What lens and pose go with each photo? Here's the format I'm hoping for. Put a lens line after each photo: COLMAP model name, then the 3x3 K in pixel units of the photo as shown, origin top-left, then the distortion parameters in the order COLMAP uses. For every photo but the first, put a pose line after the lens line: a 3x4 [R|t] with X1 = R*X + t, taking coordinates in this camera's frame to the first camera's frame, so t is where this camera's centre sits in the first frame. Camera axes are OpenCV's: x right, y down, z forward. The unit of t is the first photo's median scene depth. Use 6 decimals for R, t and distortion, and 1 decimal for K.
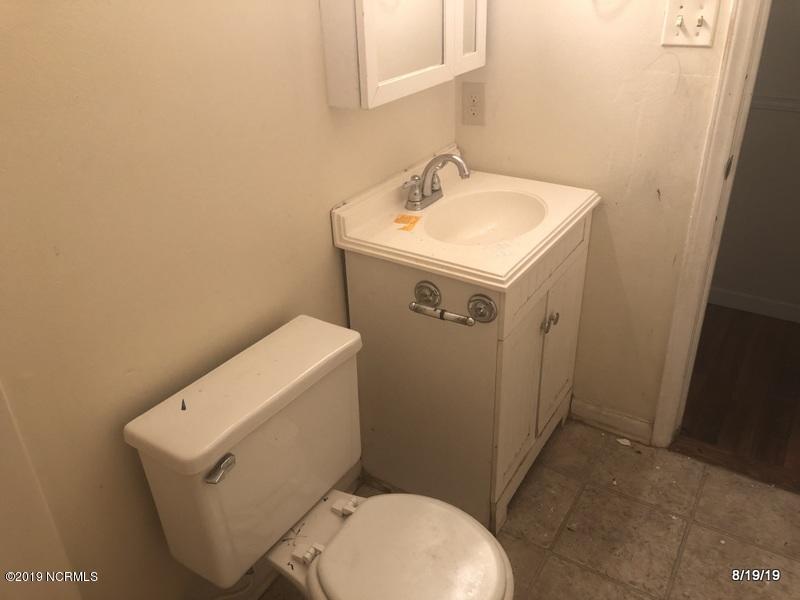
lens RADIAL K [[674.4, 0, 400.0], [0, 674.4, 300.0], [0, 0, 1]] dist [0.037370, -0.009369]
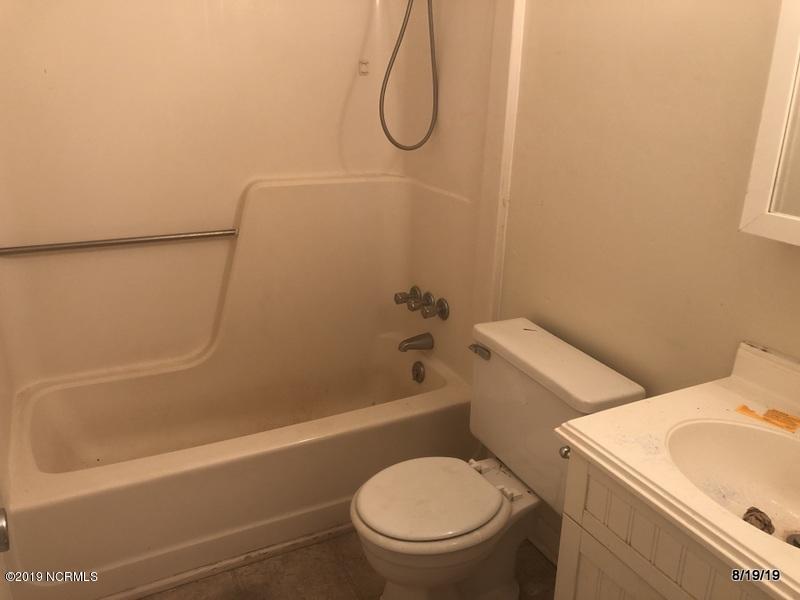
lens RADIAL K [[674.4, 0, 400.0], [0, 674.4, 300.0], [0, 0, 1]] dist [0.037370, -0.009369]
pose [[-0.513246, 0.300380, -0.803960, 0.768746], [-0.413062, 0.734665, 0.538188, -0.442064], [0.752302, 0.608308, -0.252988, 0.842814]]
